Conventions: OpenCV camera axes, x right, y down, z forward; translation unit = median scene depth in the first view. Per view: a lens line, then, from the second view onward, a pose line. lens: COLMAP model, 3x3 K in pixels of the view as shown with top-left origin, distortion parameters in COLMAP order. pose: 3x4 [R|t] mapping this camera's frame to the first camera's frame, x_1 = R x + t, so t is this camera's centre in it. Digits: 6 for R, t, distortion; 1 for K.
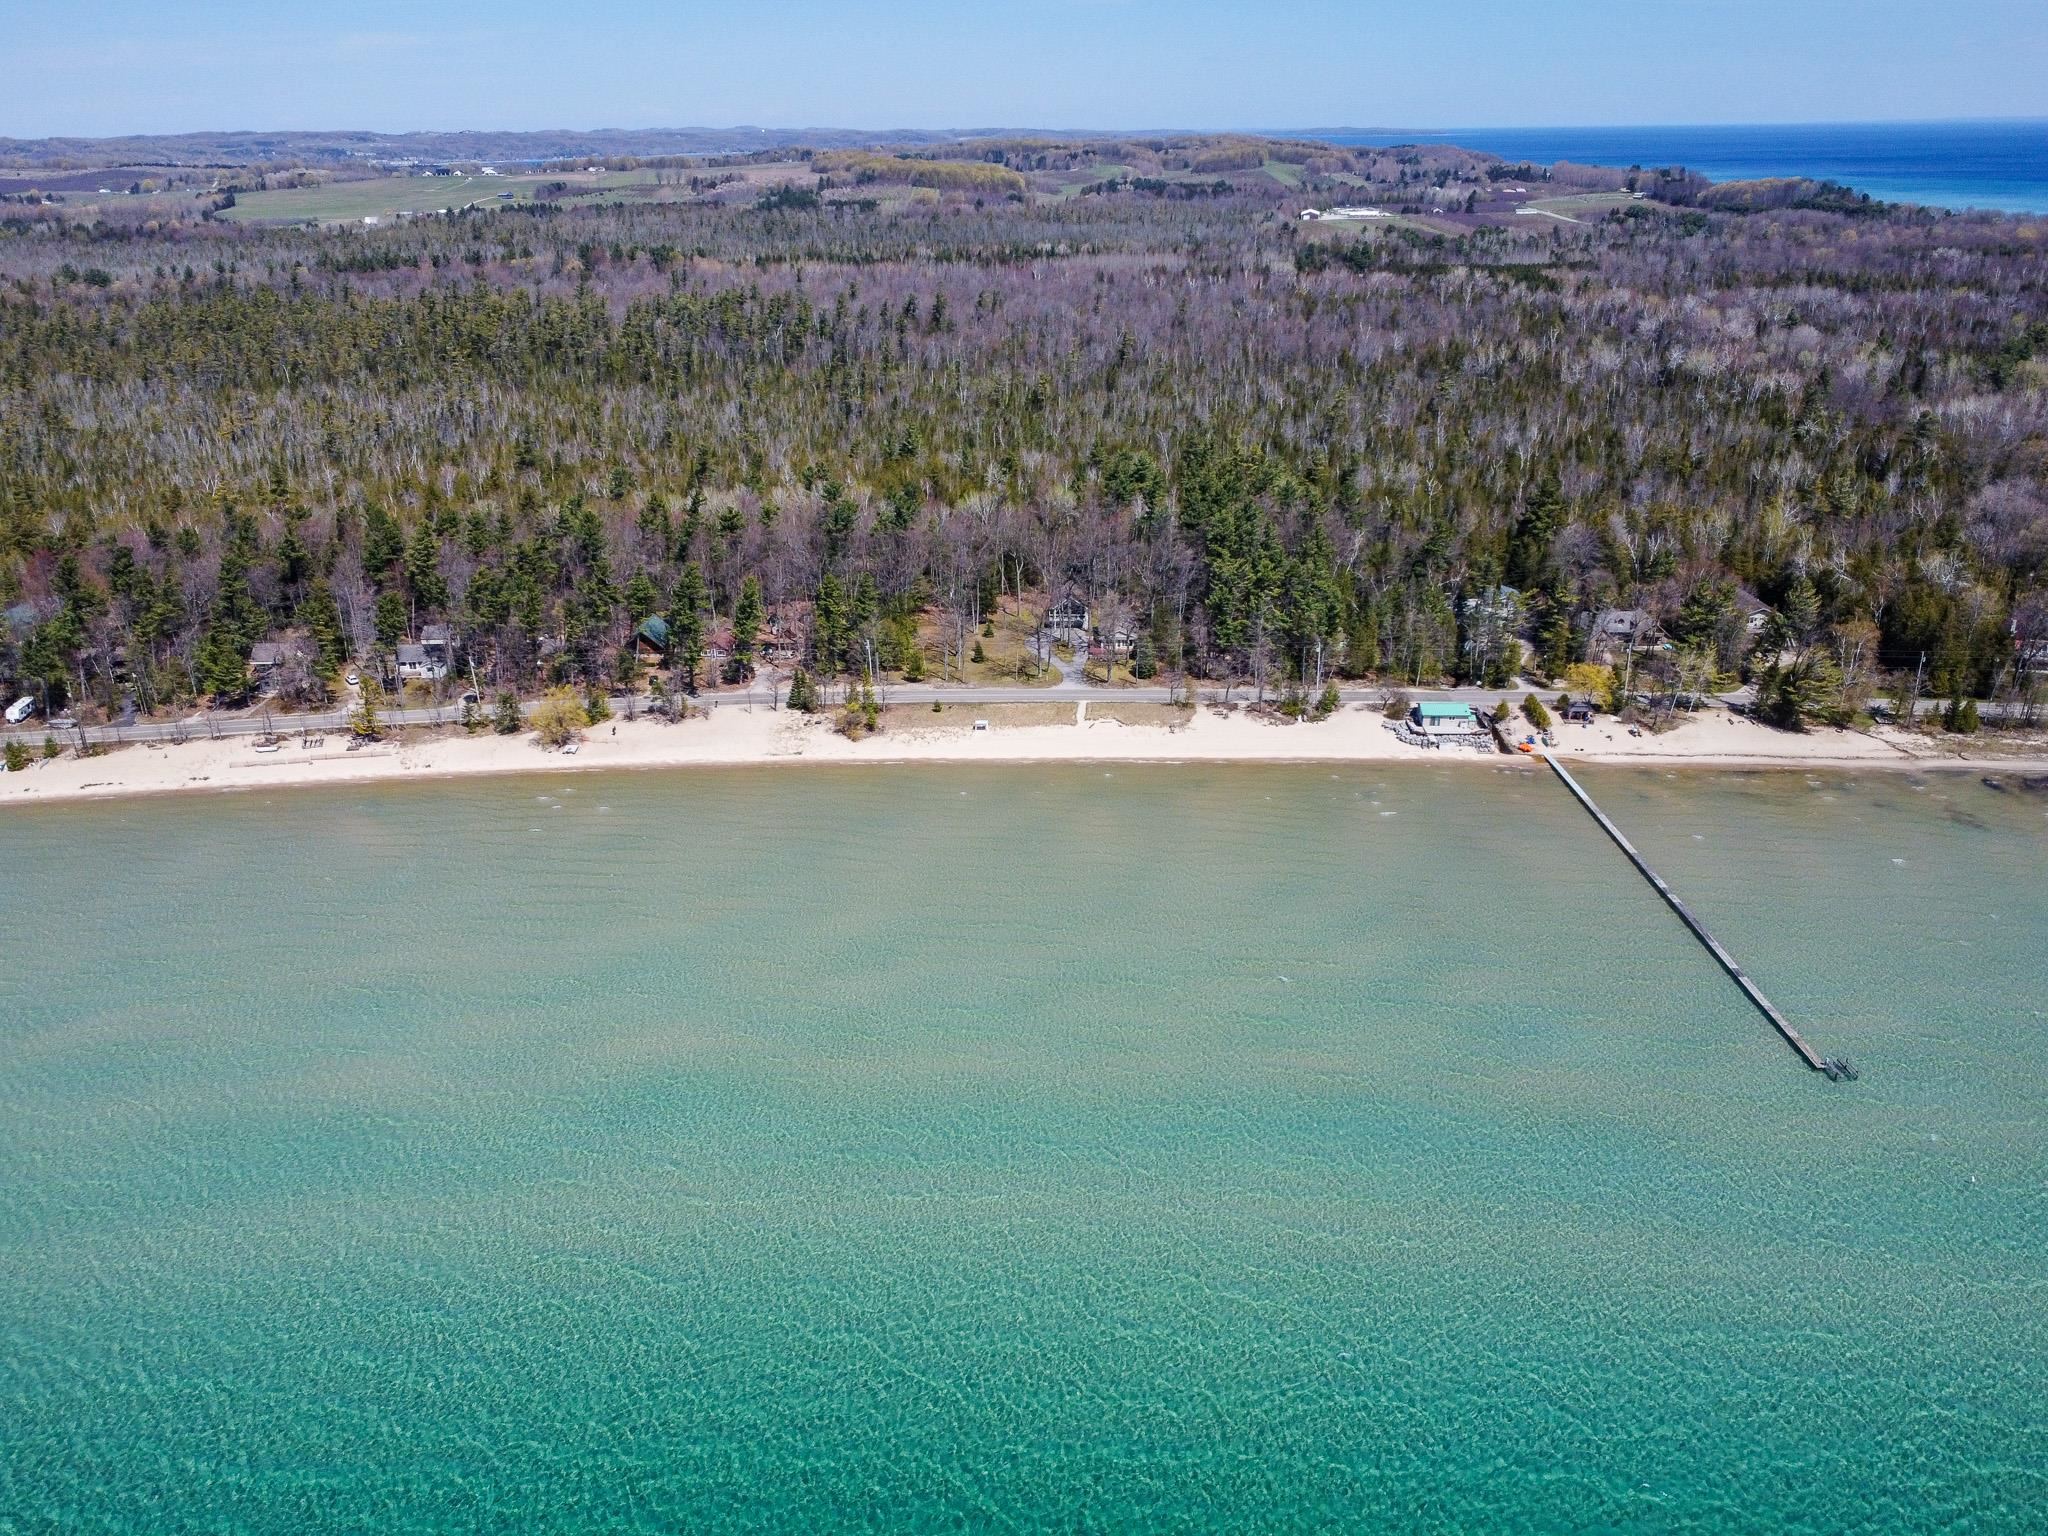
lens RADIAL K [[1566.5, 0, 1024.0], [0, 1566.5, 768.0], [0, 0, 1]] dist [0.015186, -0.009298]
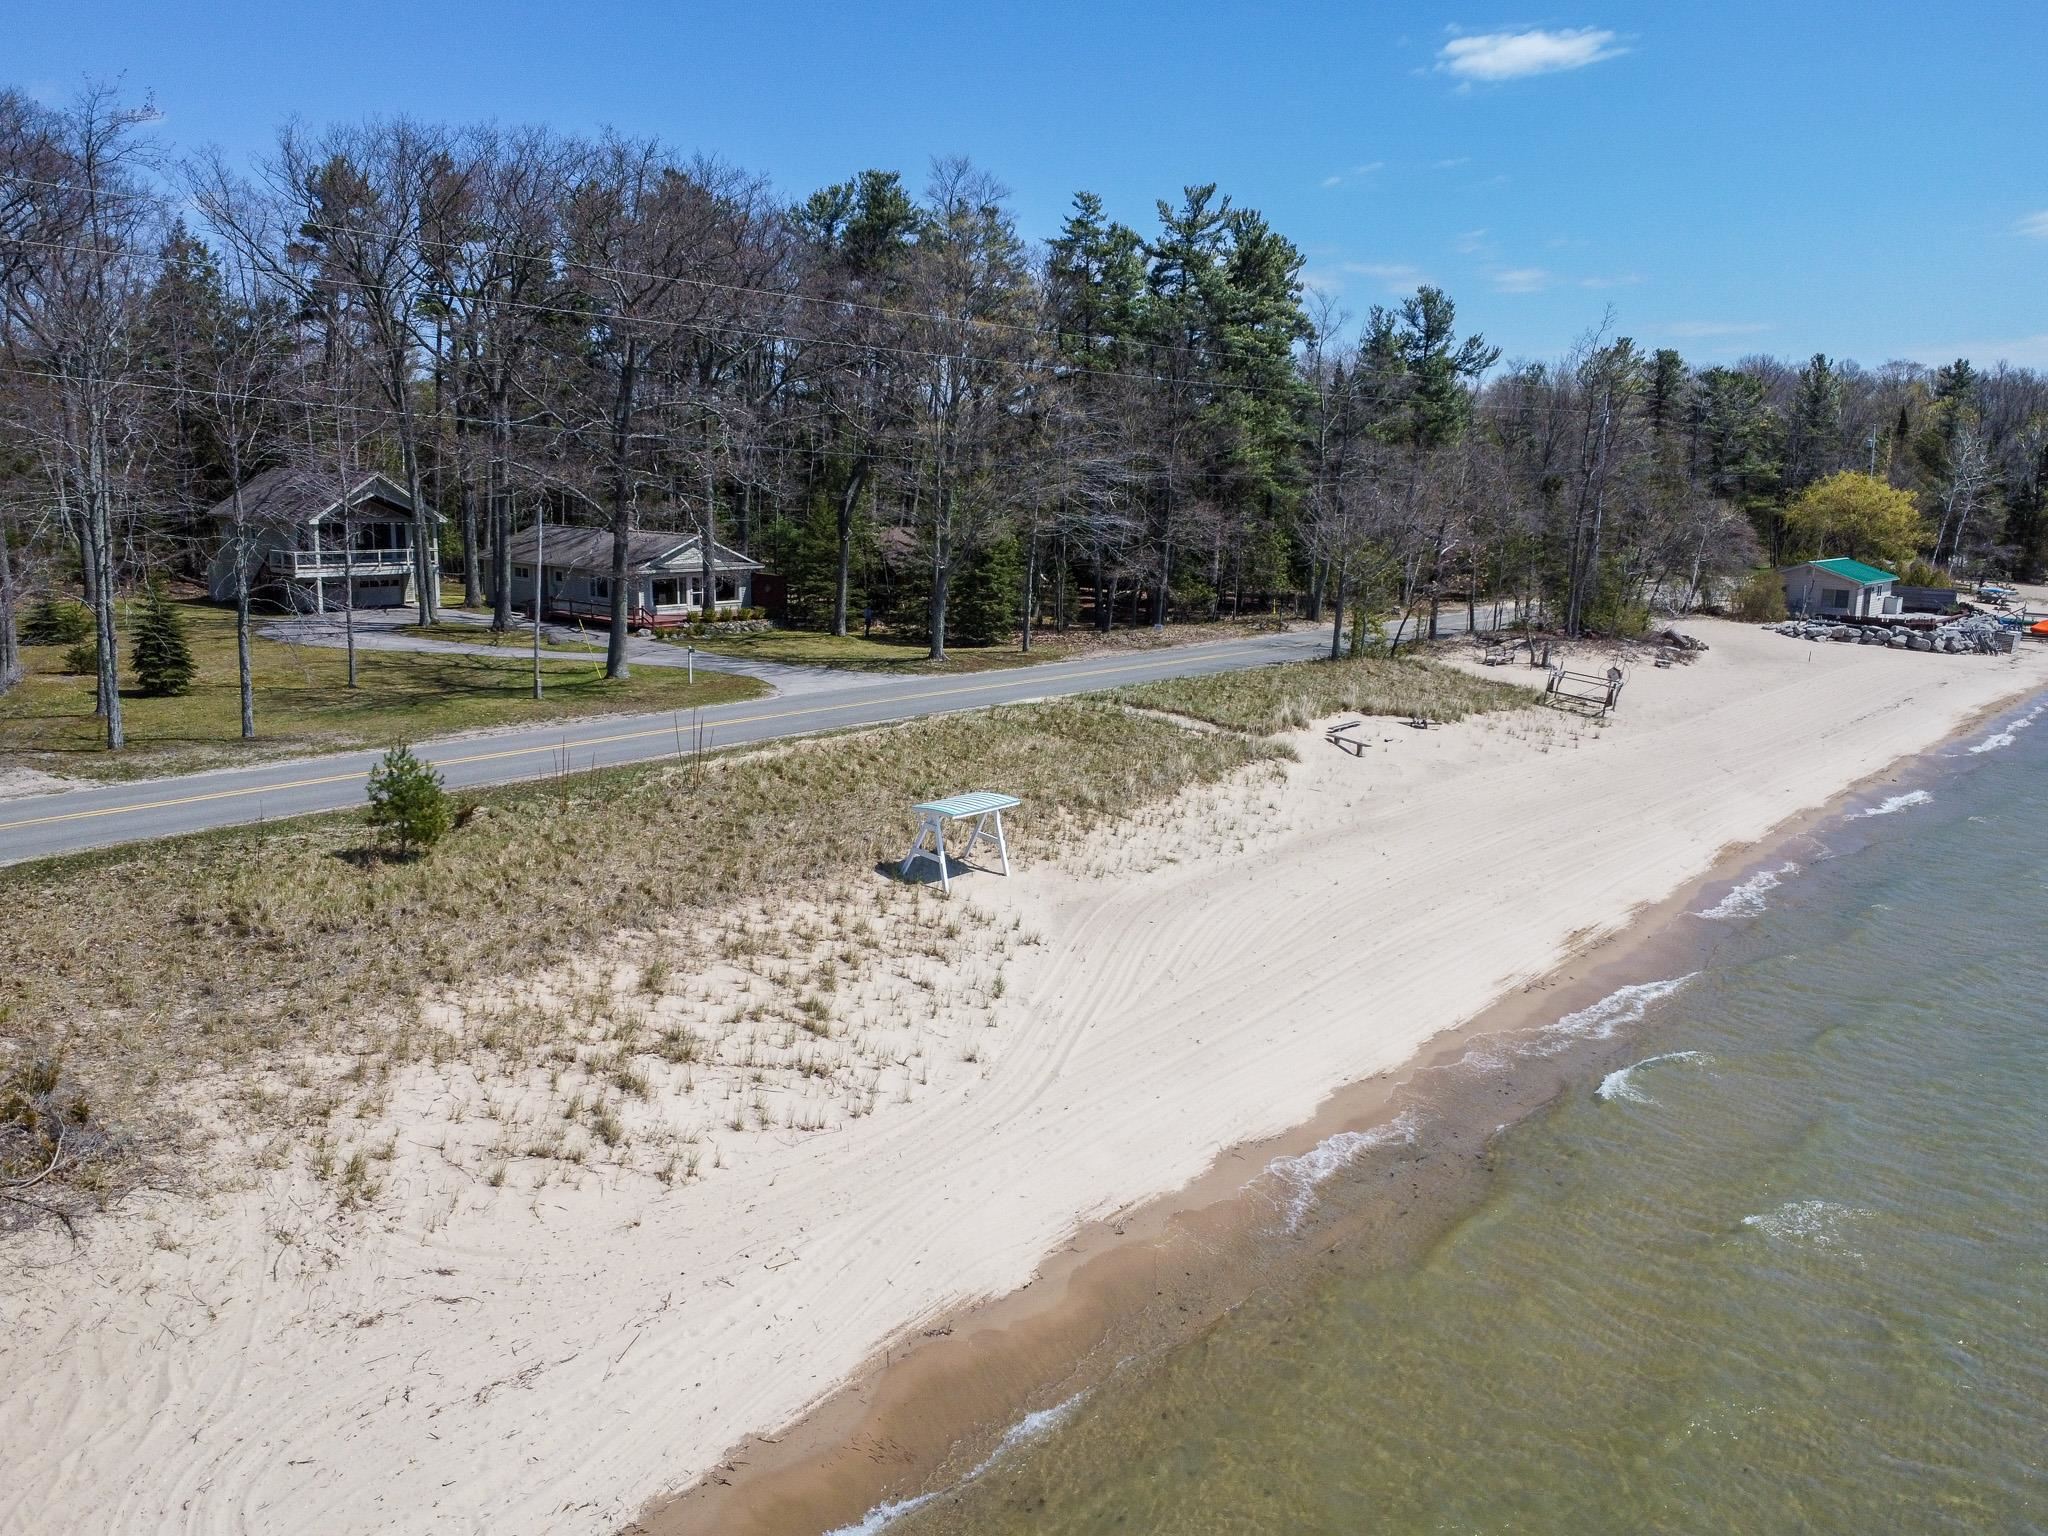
lens RADIAL K [[1548.5, 0, 1022.7], [0, 1548.5, 743.8], [0, 0, 1]] dist [0.019023, -0.005951]
pose [[0.629513, -0.117276, 0.768088, -0.096616], [0.274524, 0.958357, -0.078669, -0.020093], [-0.726876, 0.260382, 0.635493, 0.774417]]
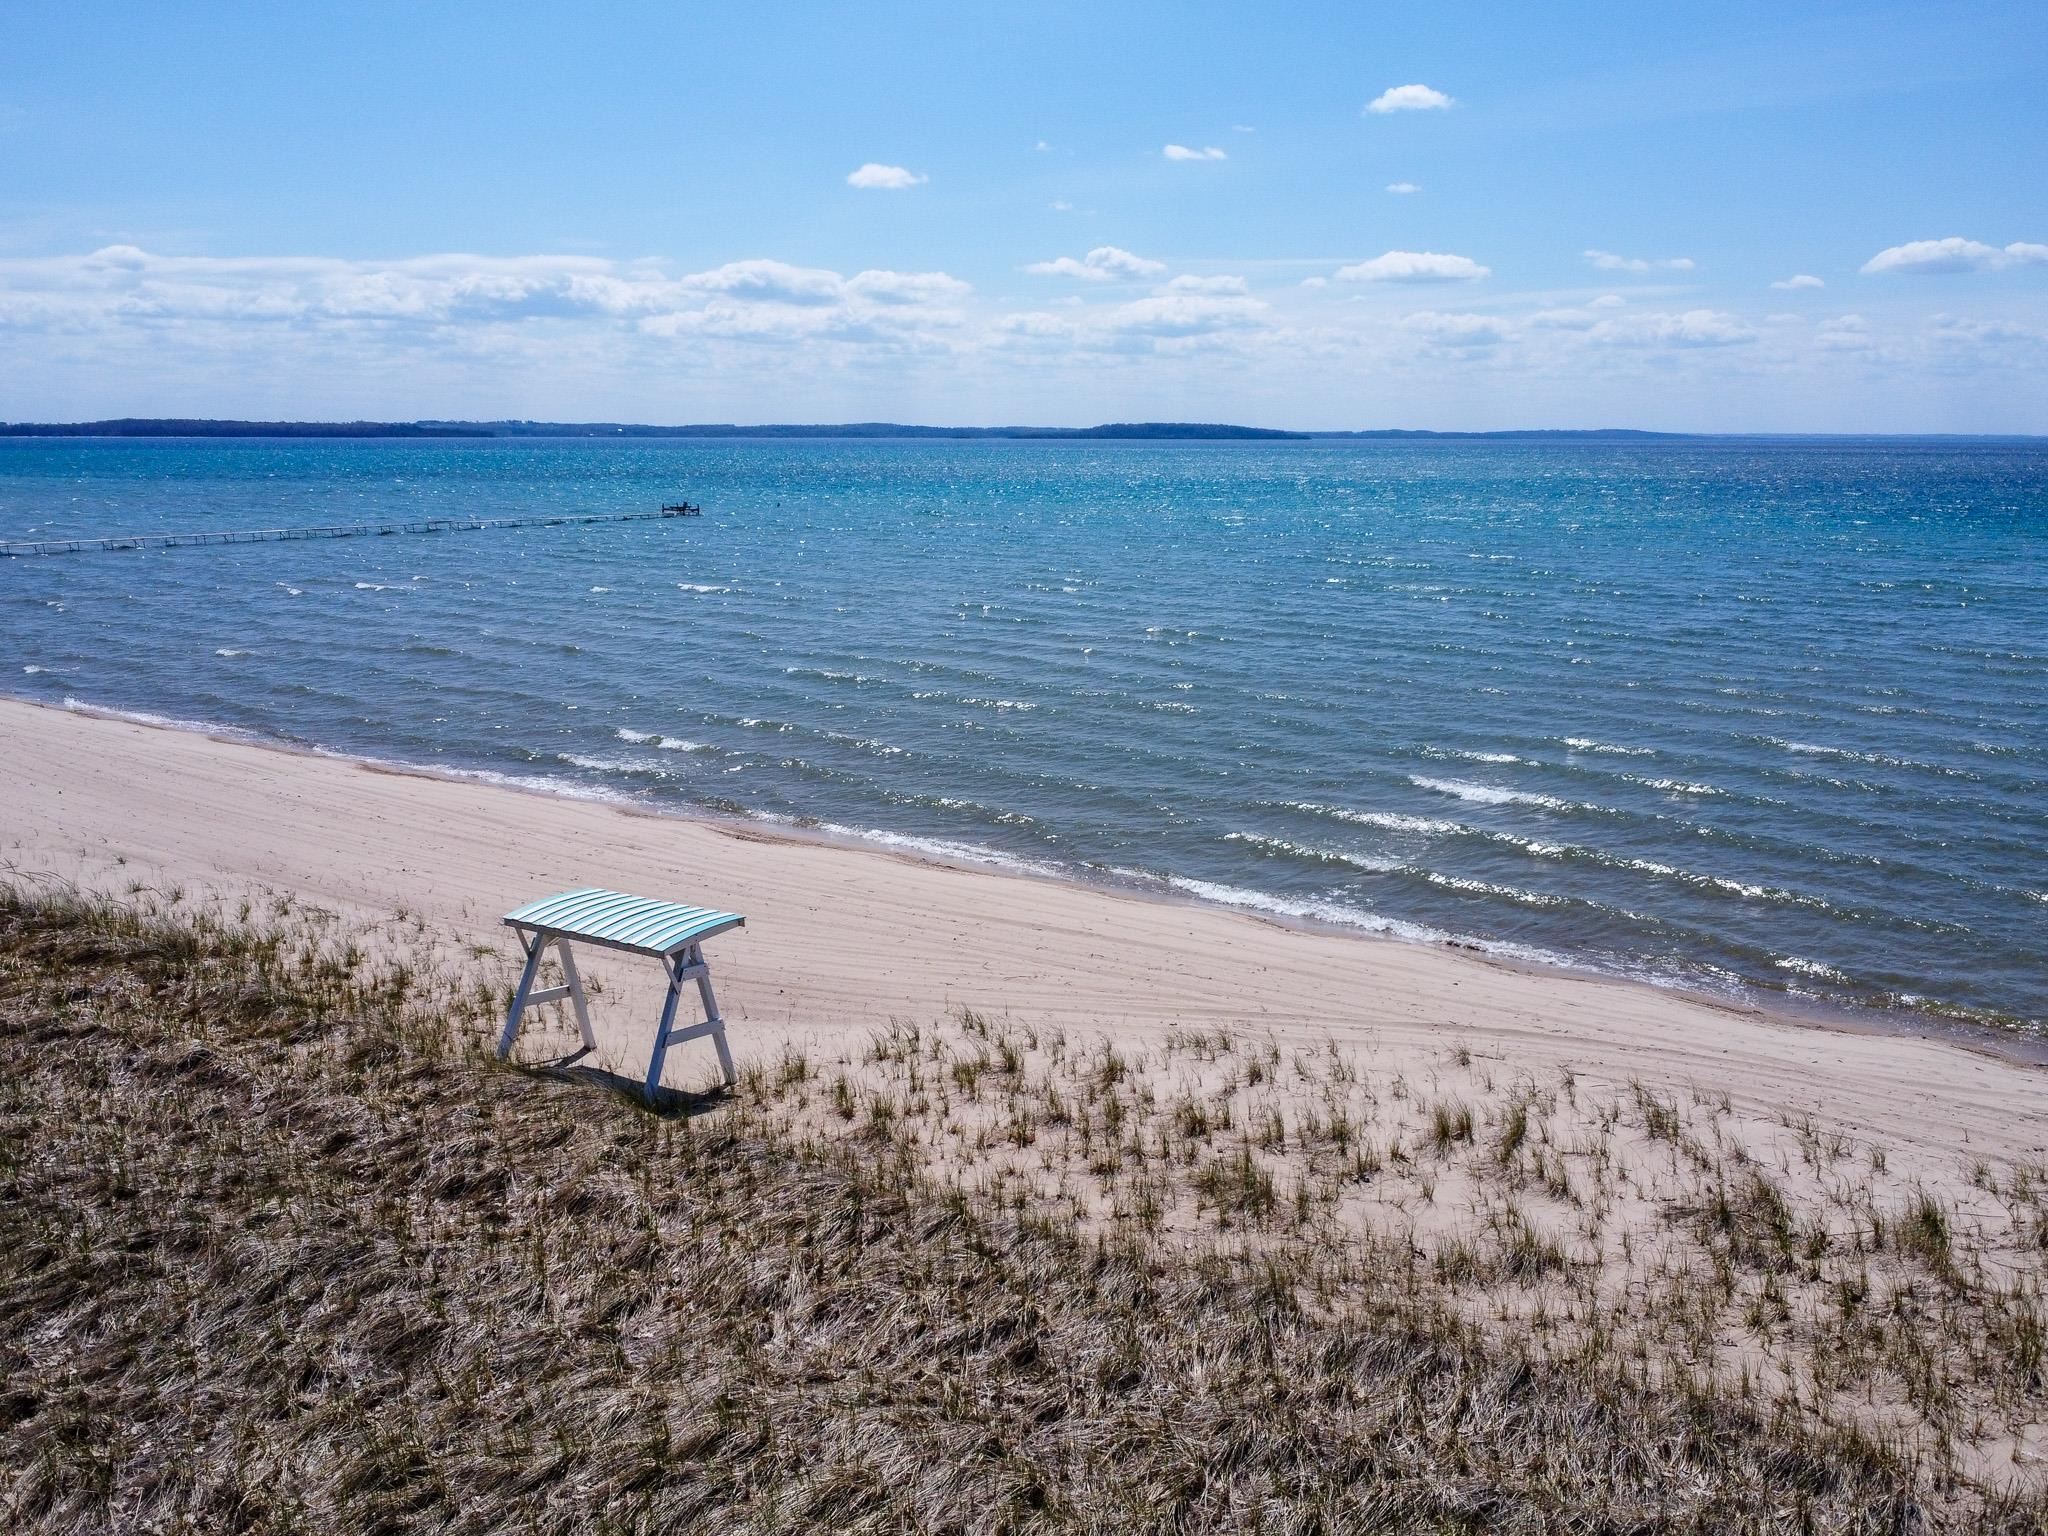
lens RADIAL K [[1566.5, 0, 1024.0], [0, 1566.5, 768.0], [0, 0, 1]] dist [0.015186, -0.009298]
pose [[-0.847609, -0.104831, 0.520163, -0.057510], [0.211340, 0.832486, 0.512155, -0.051159], [-0.486719, 0.544038, -0.683467, 0.865818]]
